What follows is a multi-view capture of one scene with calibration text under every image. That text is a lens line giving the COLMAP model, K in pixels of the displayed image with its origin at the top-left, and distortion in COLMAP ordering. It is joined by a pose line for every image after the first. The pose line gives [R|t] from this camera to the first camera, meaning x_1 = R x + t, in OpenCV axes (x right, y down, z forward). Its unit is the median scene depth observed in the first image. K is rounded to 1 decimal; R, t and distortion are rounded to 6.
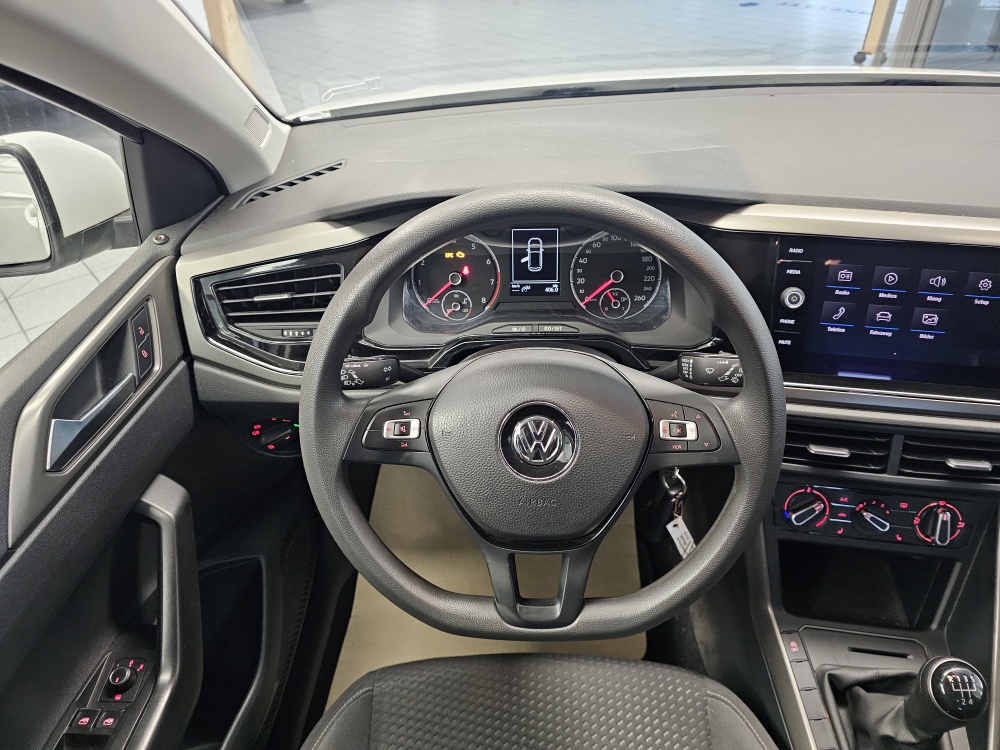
lens RADIAL K [[668.1, 0, 507.8], [0, 668.1, 374.1], [0, 0, 1]] dist [0.050896, -0.035065]
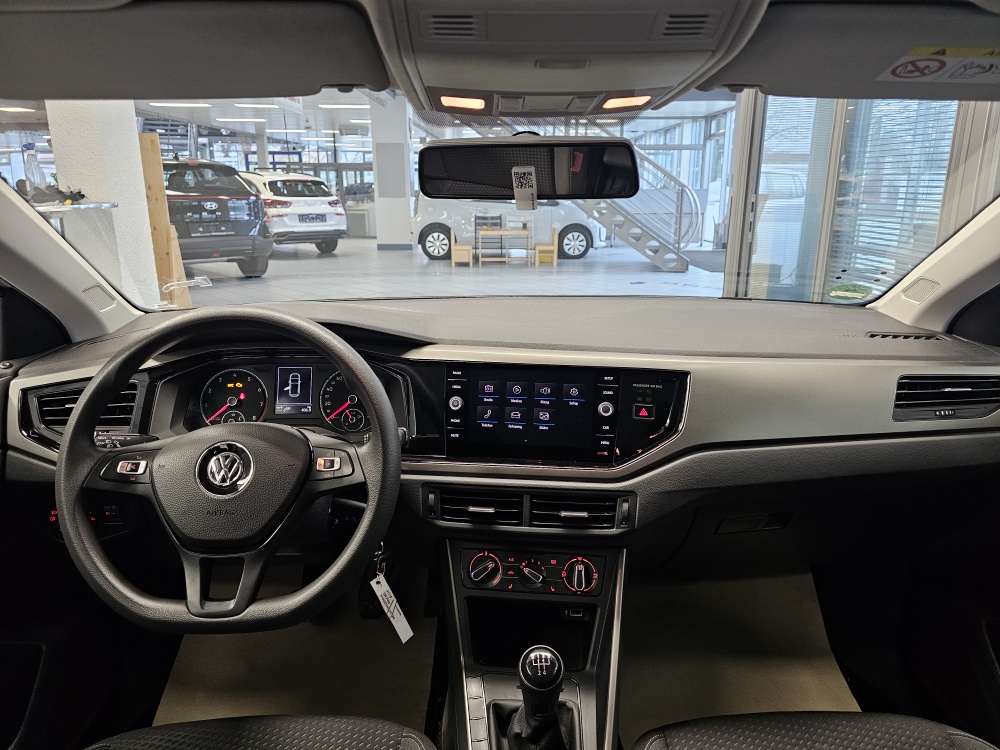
lens RADIAL K [[668.1, 0, 508.4], [0, 668.1, 367.7], [0, 0, 1]] dist [0.050896, -0.035065]
pose [[0.997953, 0.007895, 0.063461, 0.442086], [0.016745, 0.925468, -0.378456, 0.361414], [-0.061719, 0.378744, 0.923441, -0.365160]]
